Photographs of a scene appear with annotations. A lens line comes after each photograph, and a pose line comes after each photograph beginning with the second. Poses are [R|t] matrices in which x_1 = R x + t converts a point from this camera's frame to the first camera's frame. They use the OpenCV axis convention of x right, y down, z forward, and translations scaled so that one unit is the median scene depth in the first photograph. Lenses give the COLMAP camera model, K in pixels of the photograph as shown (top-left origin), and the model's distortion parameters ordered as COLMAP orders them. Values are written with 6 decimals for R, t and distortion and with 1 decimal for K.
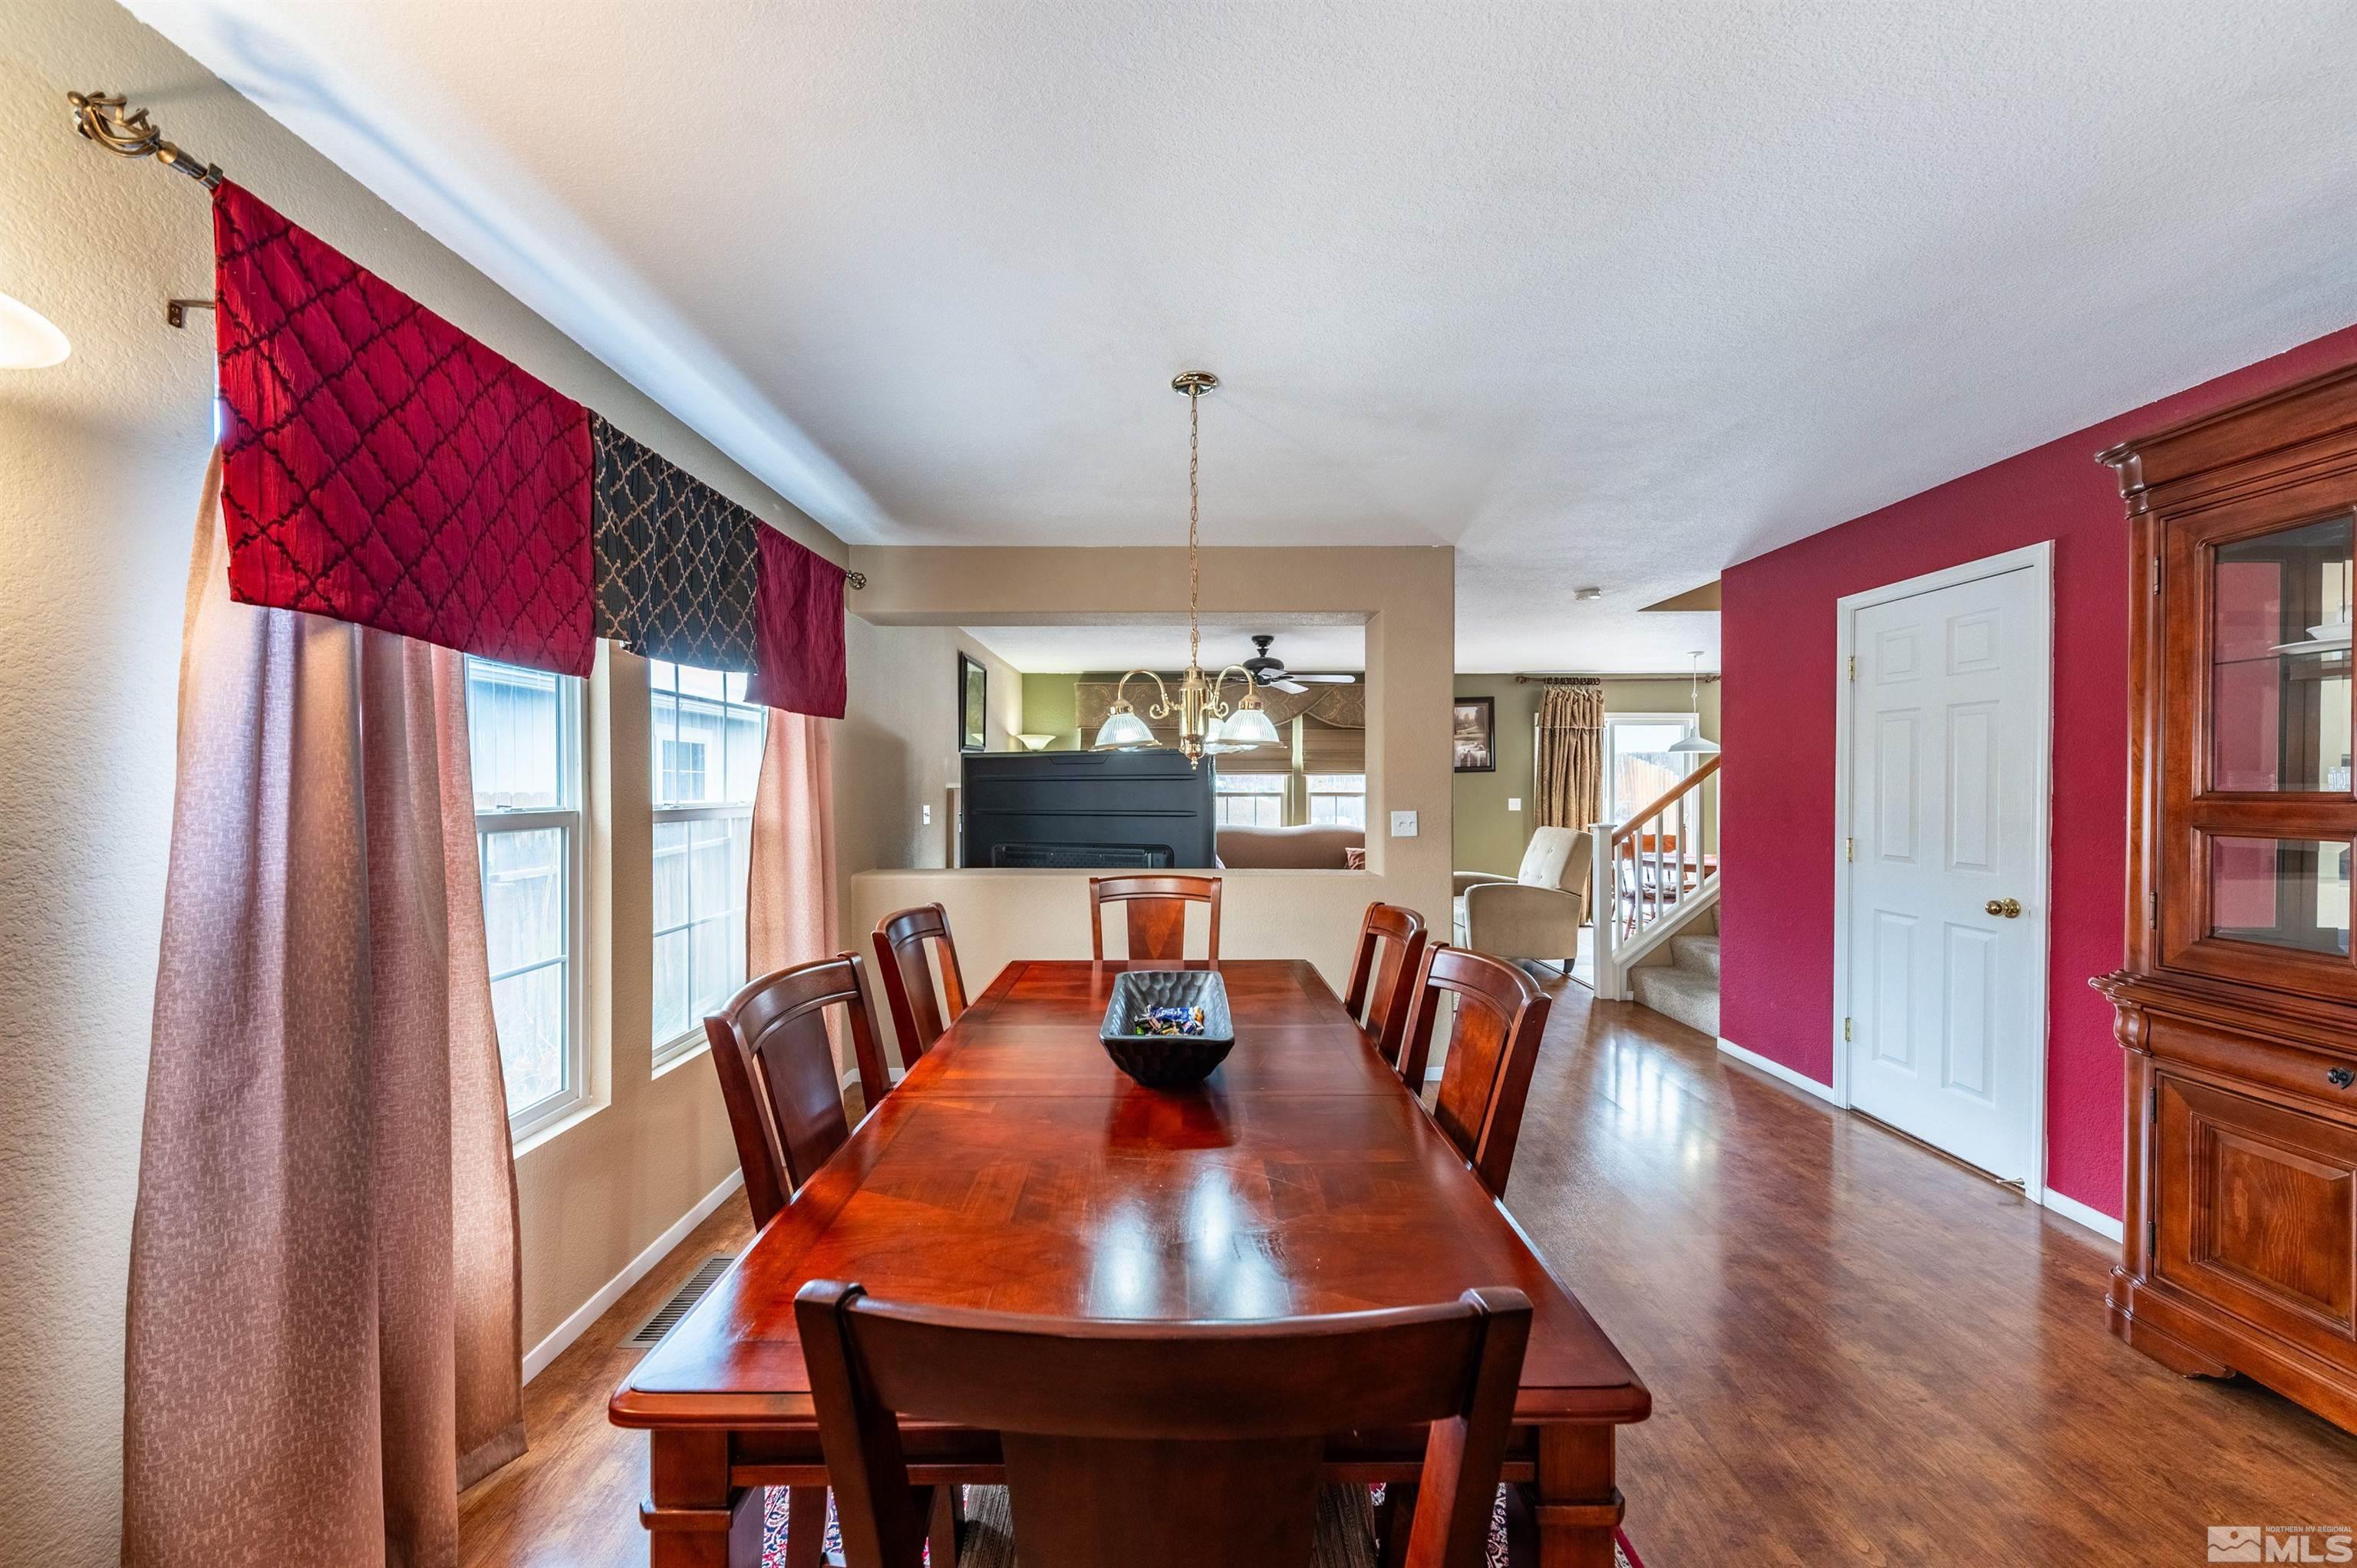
lens RADIAL K [[815.2, 0, 1170.3], [0, 815.2, 790.3], [0, 0, 1]] dist [0.012281, -0.003958]
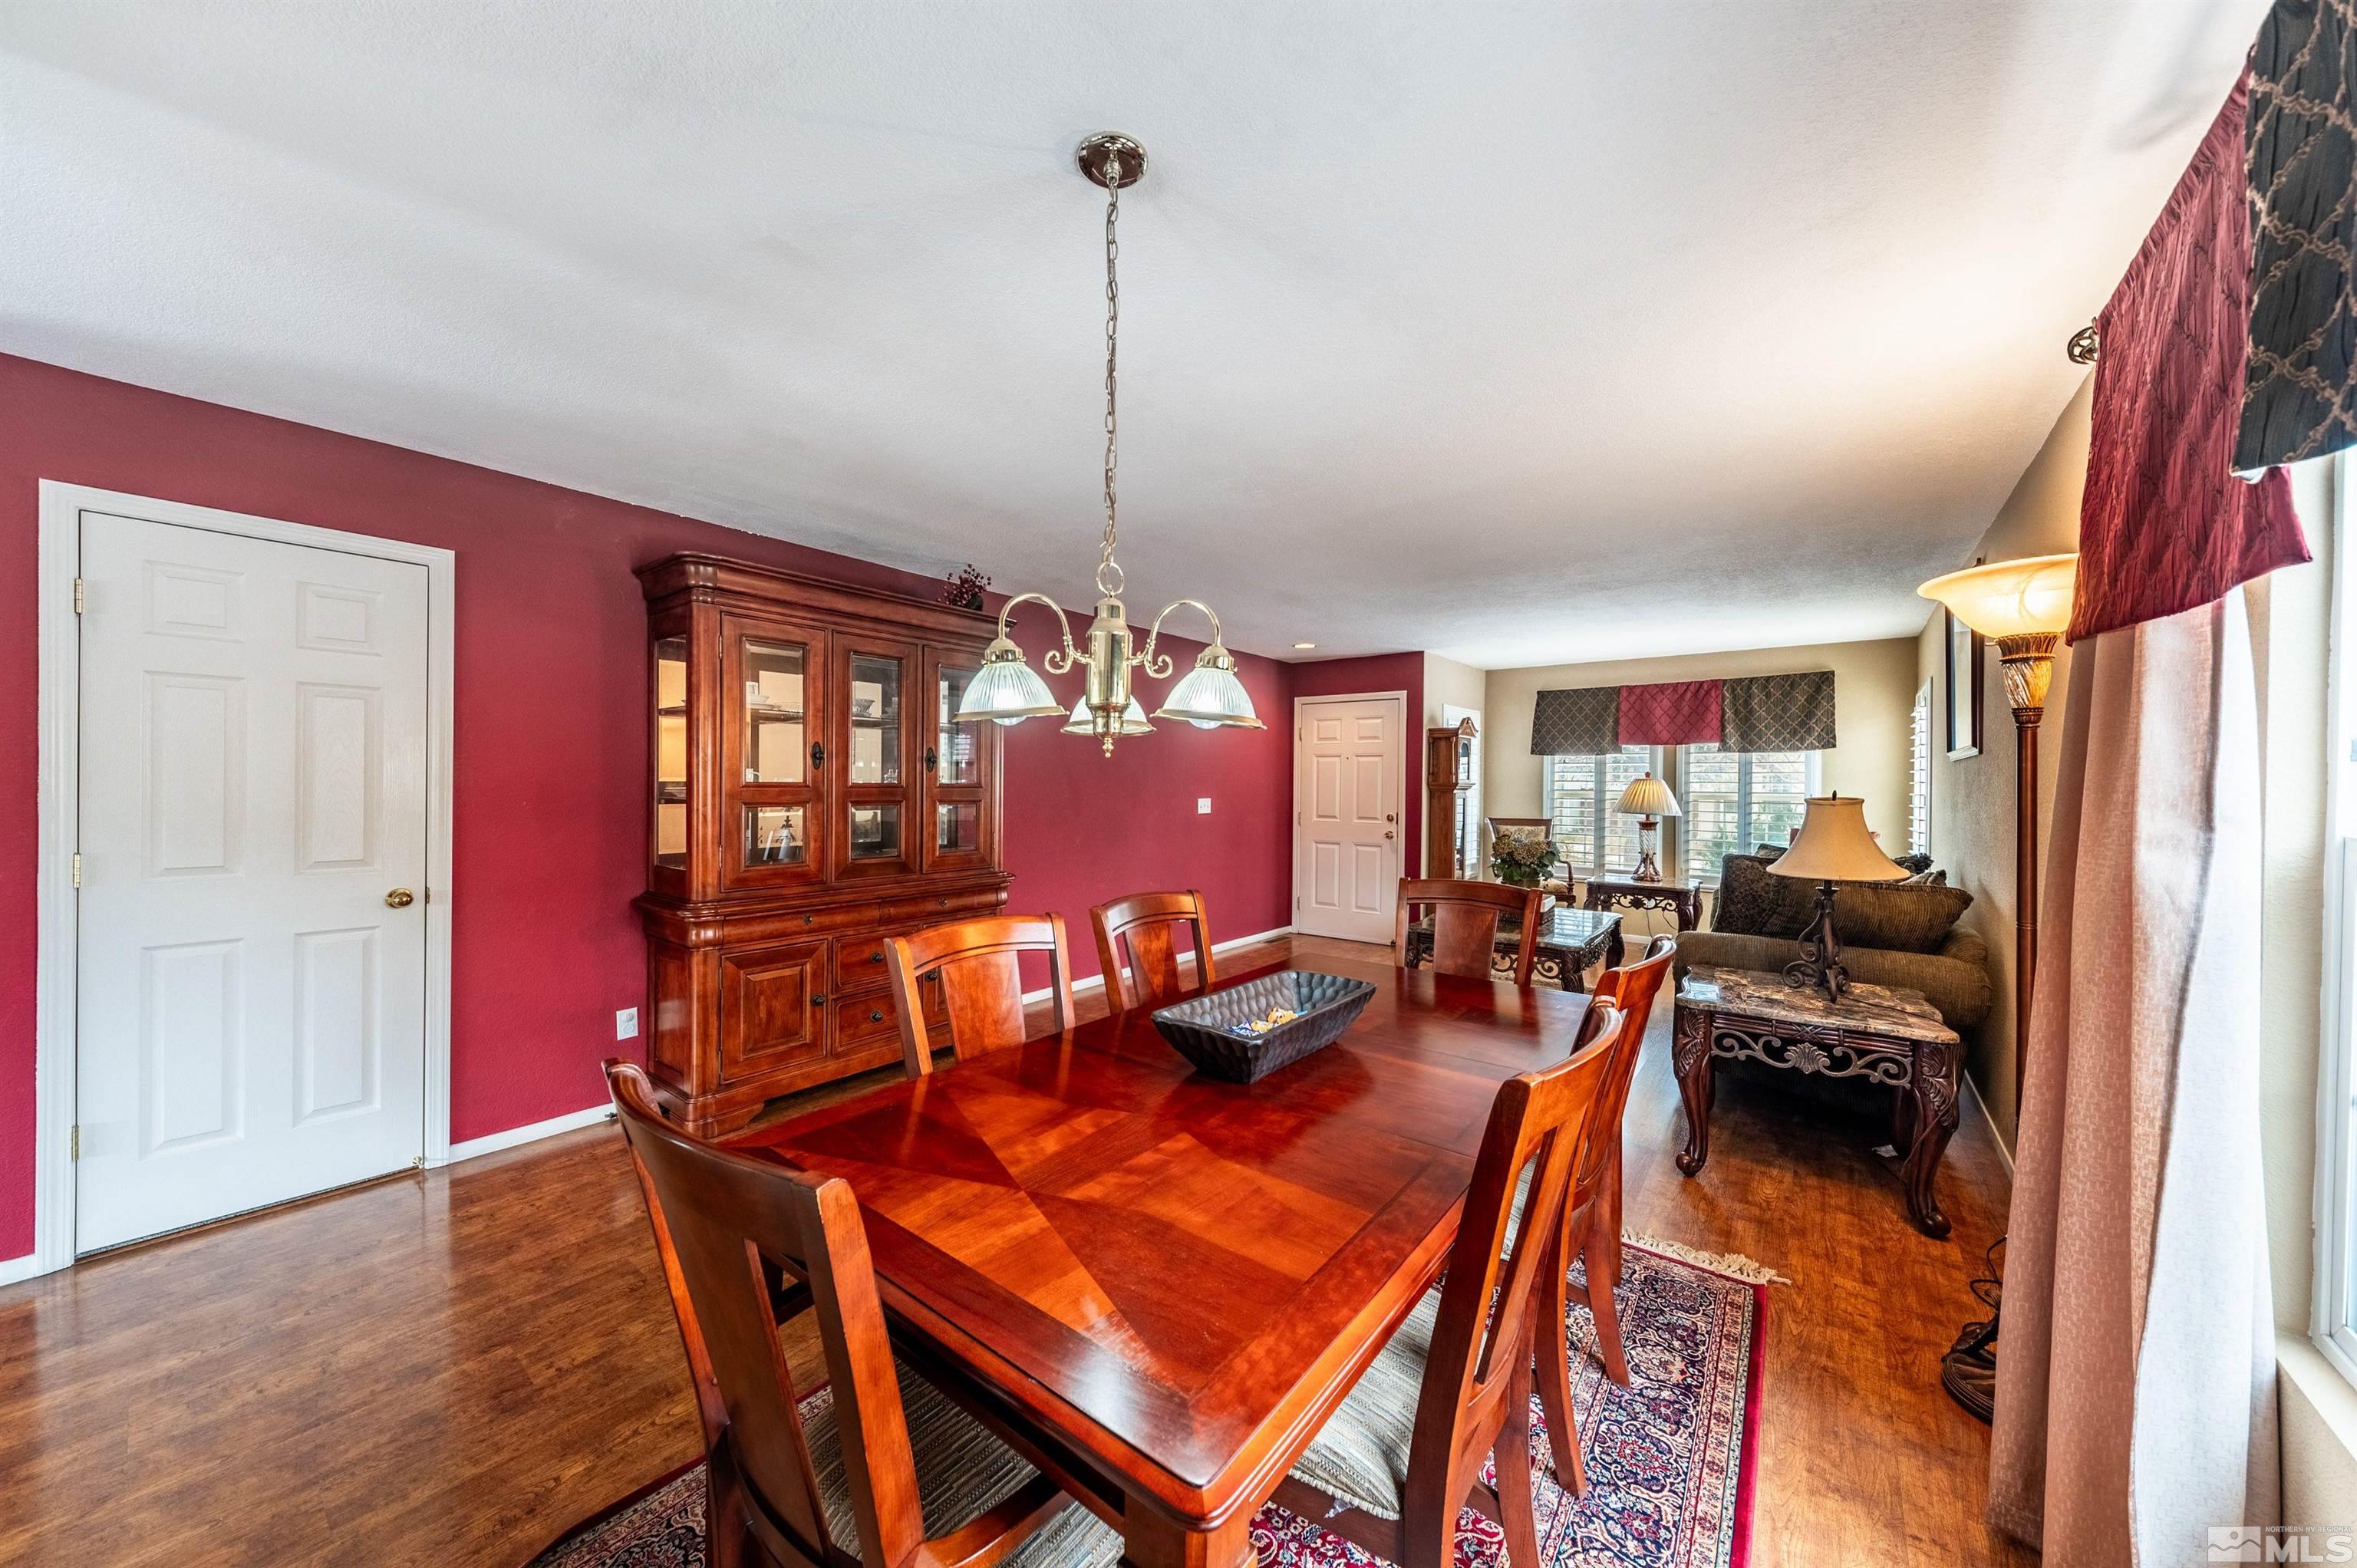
lens RADIAL K [[815.2, 0, 1172.6], [0, 815.2, 786.7], [0, 0, 1]] dist [0.012281, -0.003958]
pose [[-0.784611, -0.010206, 0.619904, -0.353067], [-0.004697, 0.999934, 0.010518, -0.007857], [-0.619970, 0.005341, -0.784607, 1.255851]]
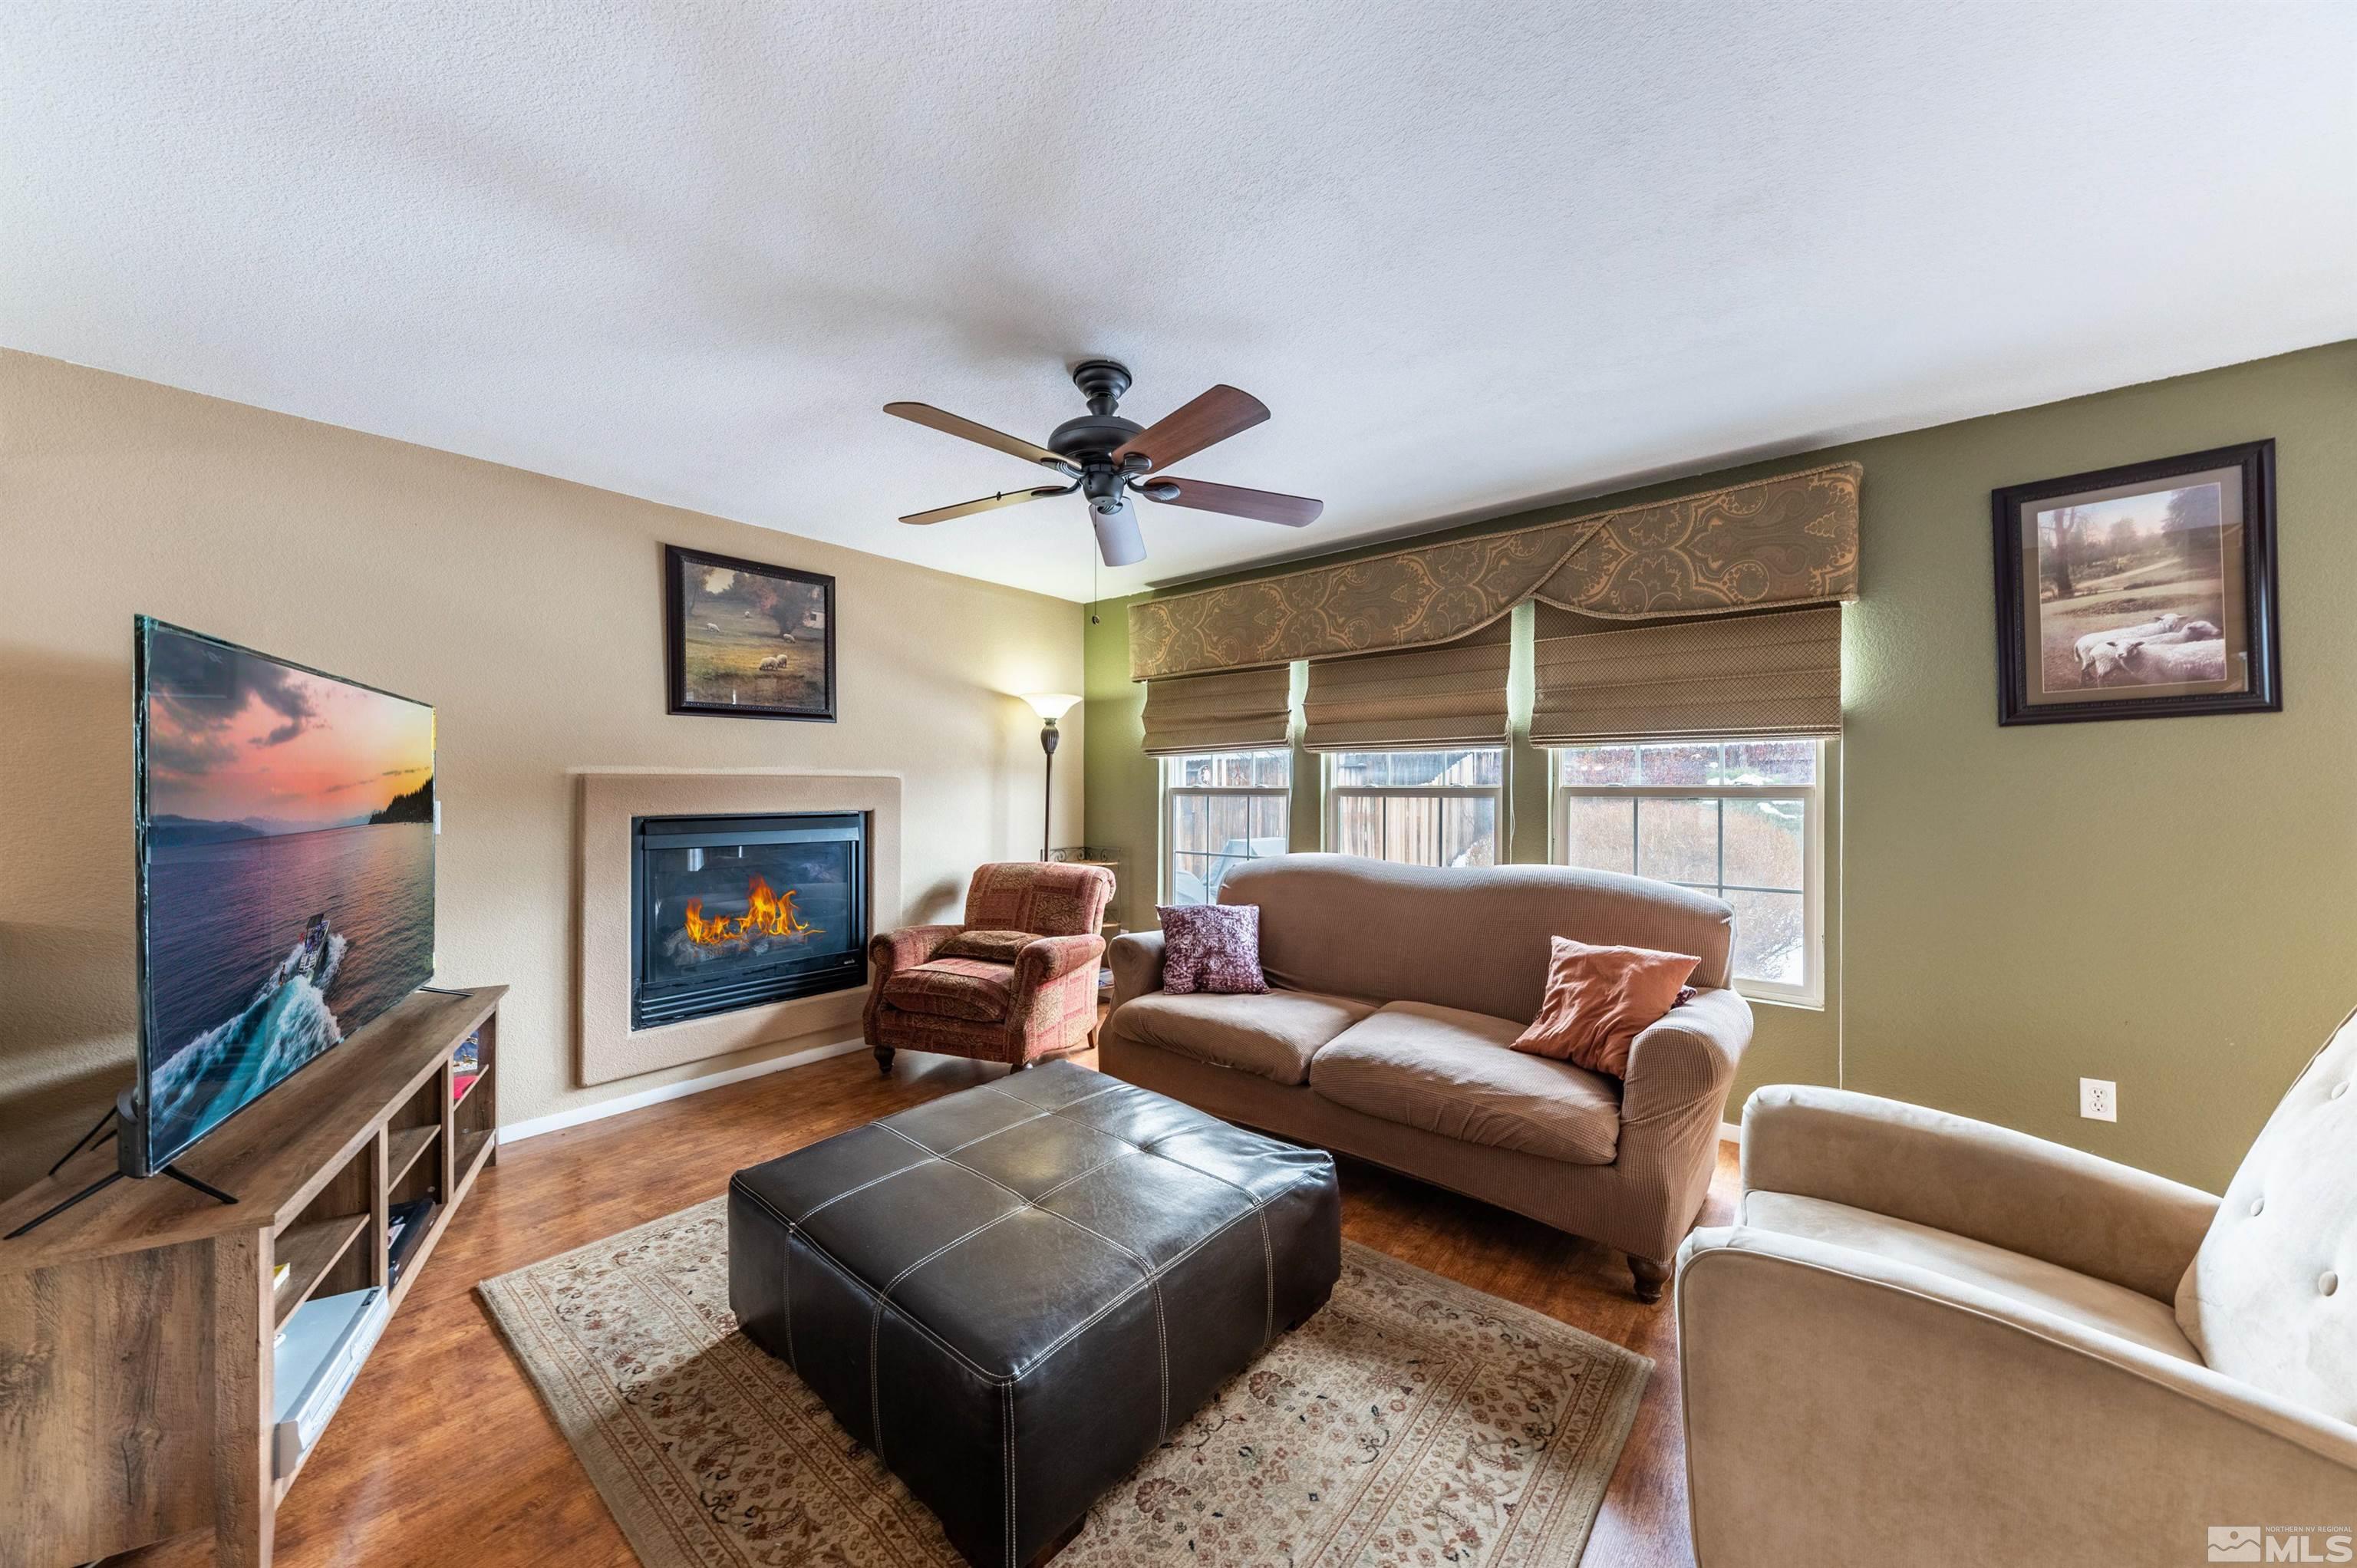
lens RADIAL K [[815.2, 0, 1182.8], [0, 815.2, 797.4], [0, 0, 1]] dist [0.012281, -0.003958]
pose [[0.769826, 0.006963, -0.638216, 0.867759], [-0.004018, 0.999974, 0.006063, 0.016040], [0.638241, -0.002103, 0.769833, 1.650786]]
